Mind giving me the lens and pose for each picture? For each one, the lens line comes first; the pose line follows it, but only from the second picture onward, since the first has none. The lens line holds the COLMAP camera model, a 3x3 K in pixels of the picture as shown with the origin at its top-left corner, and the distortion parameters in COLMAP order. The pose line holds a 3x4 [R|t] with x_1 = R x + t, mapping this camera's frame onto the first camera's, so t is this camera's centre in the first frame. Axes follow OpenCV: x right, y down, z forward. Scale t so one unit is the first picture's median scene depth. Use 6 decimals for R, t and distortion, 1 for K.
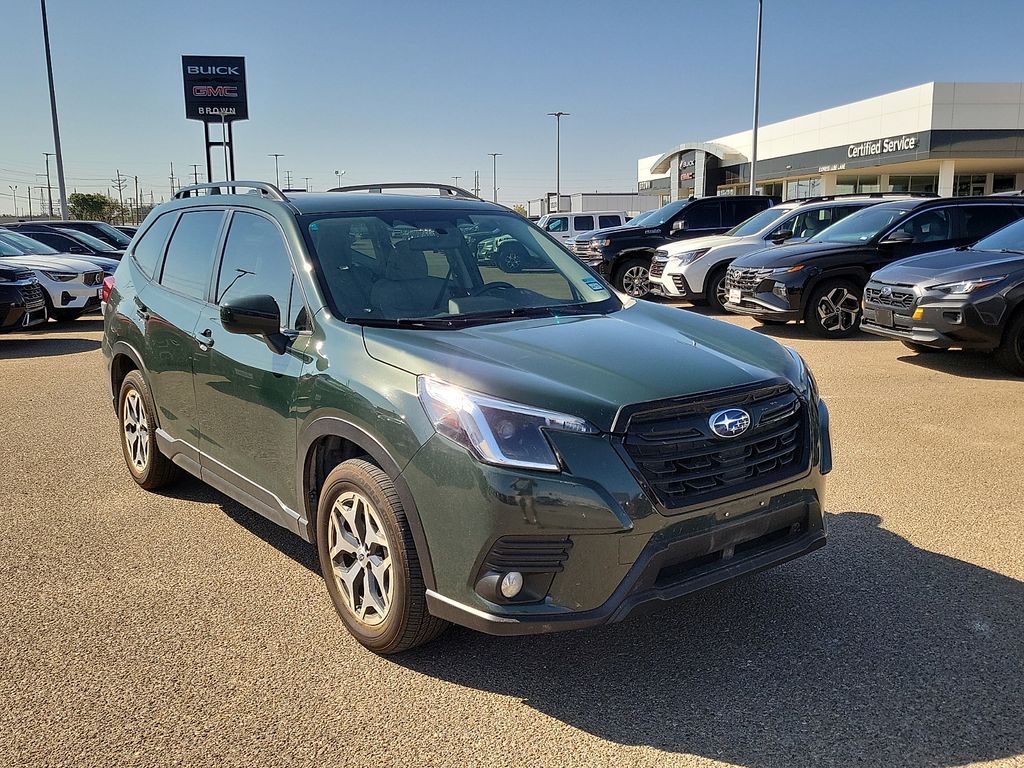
lens RADIAL K [[986.9, 0, 536.3], [0, 986.9, 405.1], [0, 0, 1]] dist [0.033727, 0.000000]
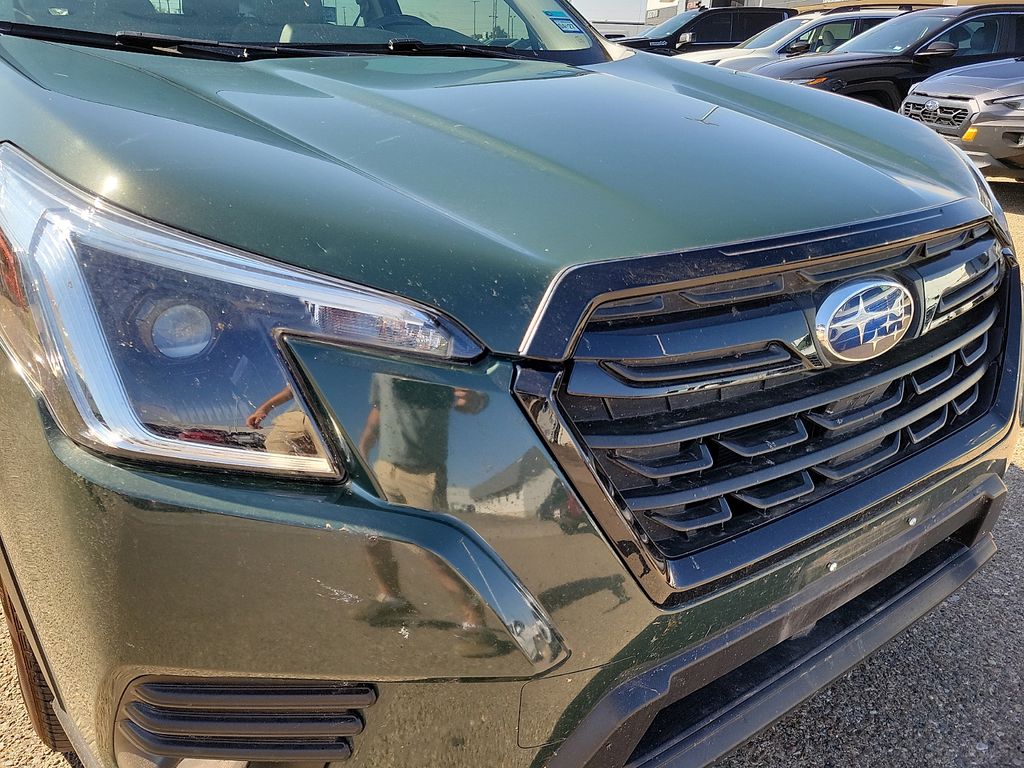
lens RADIAL K [[751.3, 0, 497.1], [0, 751.3, 380.7], [0, 0, 1]] dist [0.038382, -0.014835]
pose [[0.996742, 0.059084, -0.054912, 0.063338], [-0.046237, 0.976340, 0.211238, -0.011076], [0.066093, -0.208011, 0.975891, 0.591082]]
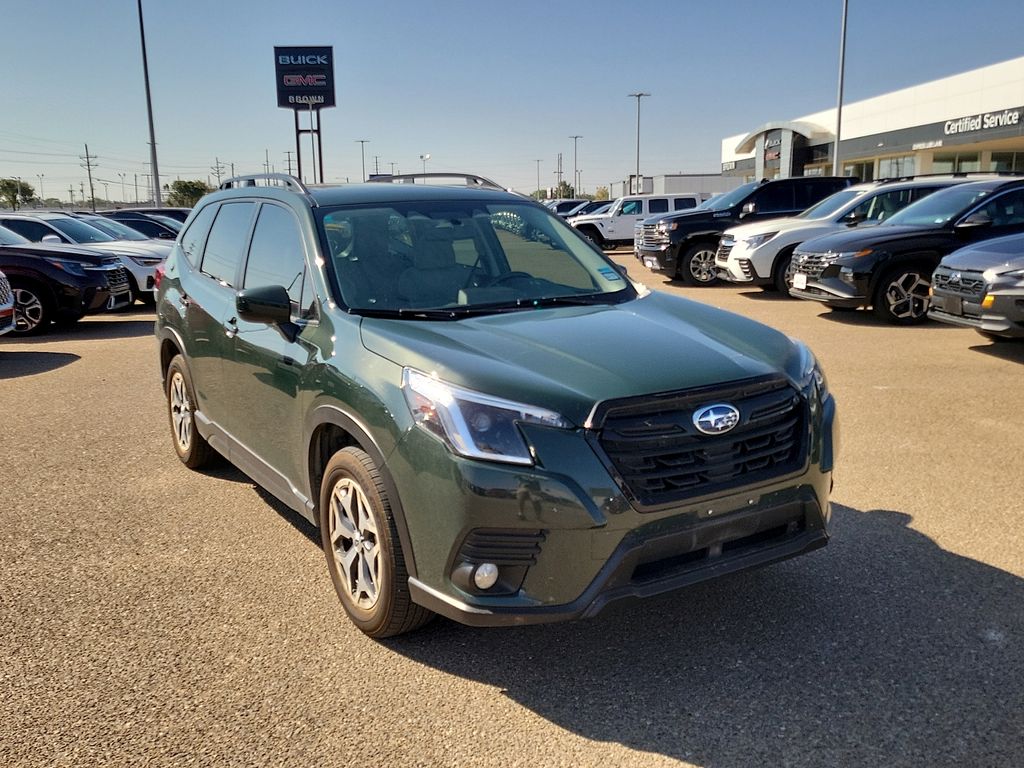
lens RADIAL K [[986.9, 0, 520.6], [0, 986.9, 388.1], [0, 0, 1]] dist [0.033727, 0.000000]
pose [[0.993606, 0.014499, -0.111969, 0.093099], [-0.014202, 0.999893, 0.003453, -0.010947], [0.112007, -0.001841, 0.993706, 0.000925]]
